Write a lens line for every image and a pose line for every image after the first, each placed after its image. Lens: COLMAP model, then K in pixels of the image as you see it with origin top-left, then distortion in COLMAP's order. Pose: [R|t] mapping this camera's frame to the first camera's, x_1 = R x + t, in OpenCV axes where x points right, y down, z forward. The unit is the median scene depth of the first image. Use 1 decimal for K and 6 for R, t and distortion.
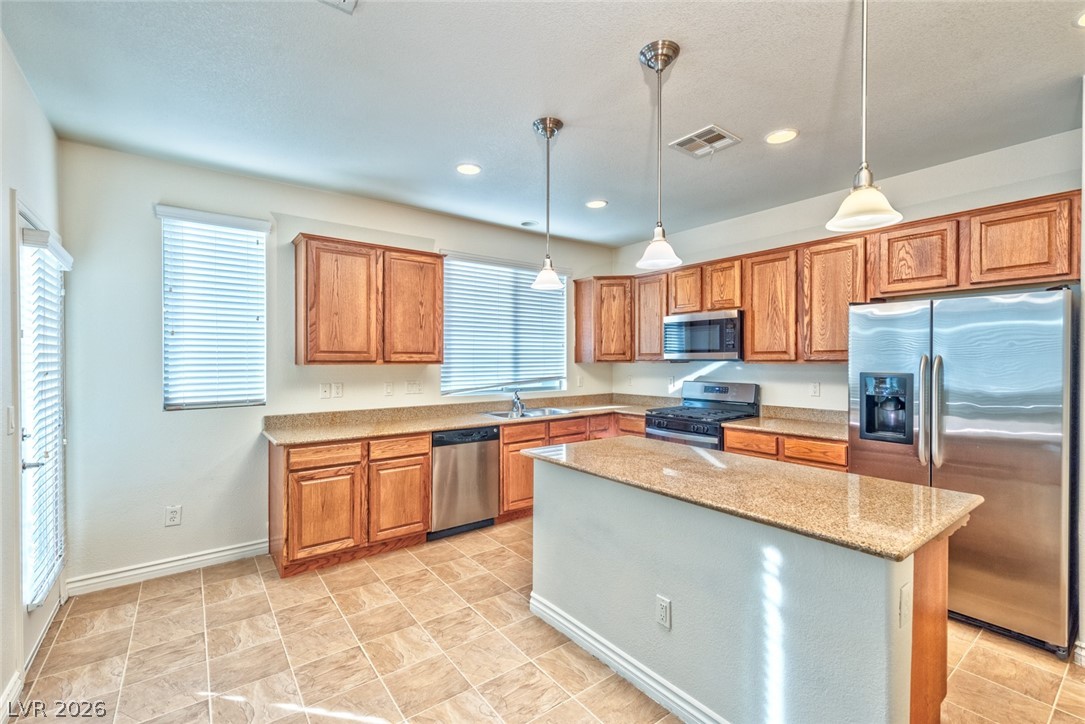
lens RADIAL K [[470.3, 0, 544.5], [0, 470.3, 360.8], [0, 0, 1]] dist [0.001014, 0.000363]
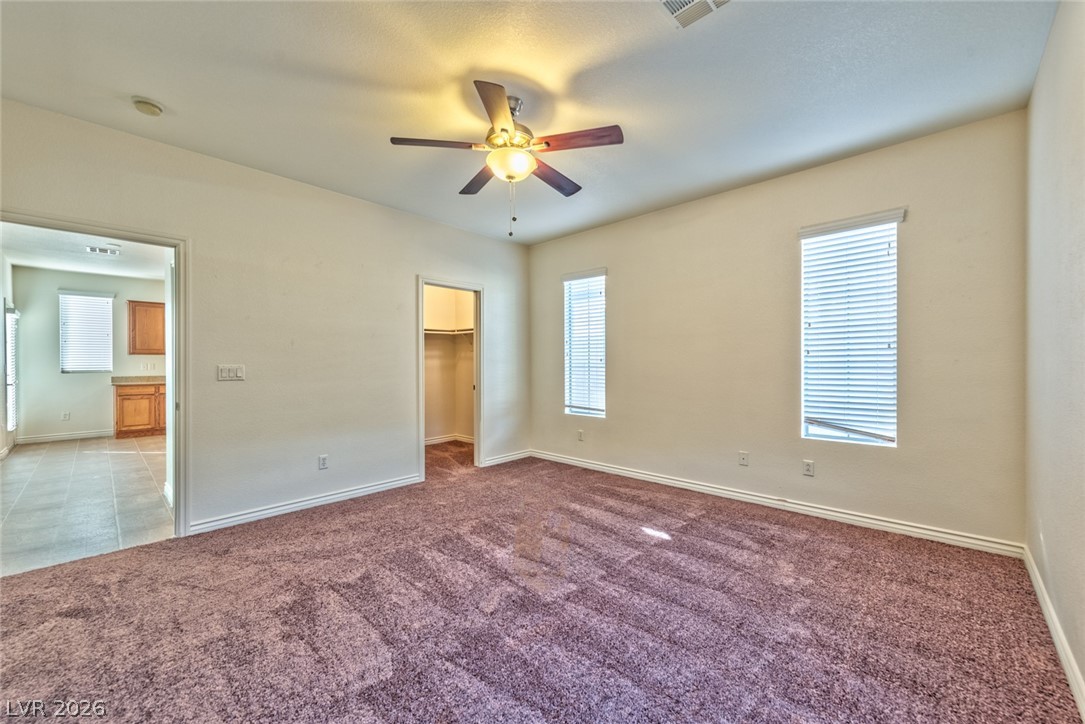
lens RADIAL K [[425.4, 0, 540.0], [0, 425.4, 361.3], [0, 0, 1]] dist [0.002462, -0.000082]
pose [[0.986168, -0.006553, 0.165617, 1.176535], [0.006305, 0.999978, 0.002023, 0.047963], [-0.165626, -0.000951, 0.986188, -1.468842]]
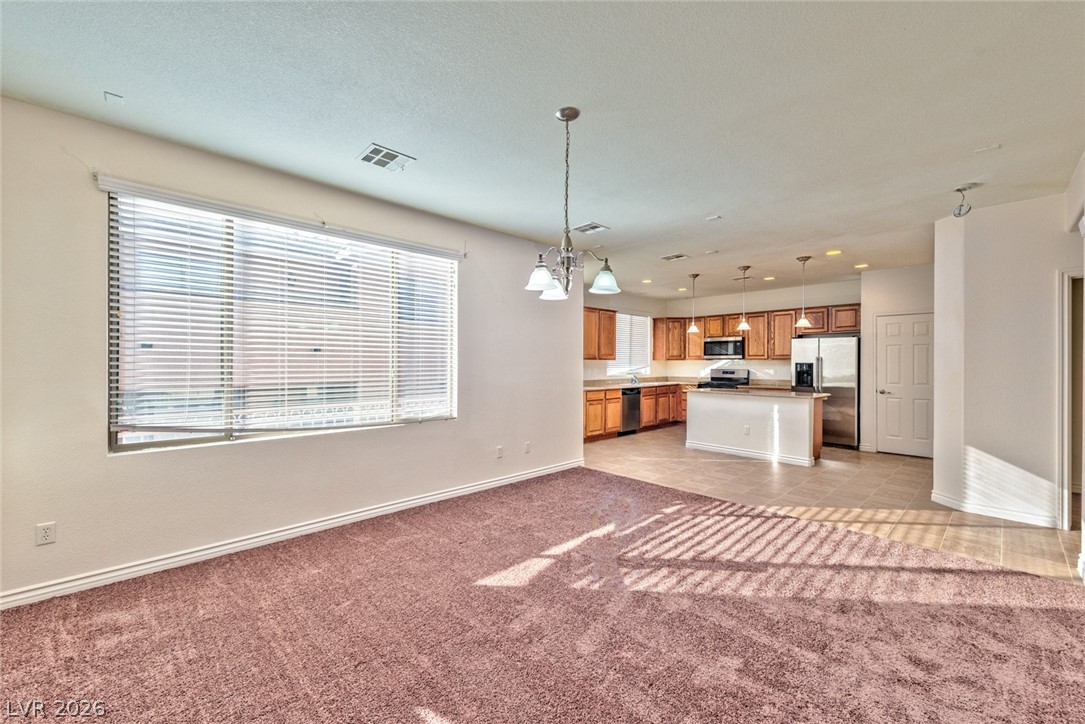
lens RADIAL K [[425.4, 0, 542.6], [0, 425.4, 363.8], [0, 0, 1]] dist [0.002462, -0.000082]
pose [[0.994619, 0.000852, 0.103597, -0.889503], [-0.001343, 0.999988, 0.004668, 0.017428], [-0.103592, -0.004782, 0.994608, -1.116091]]
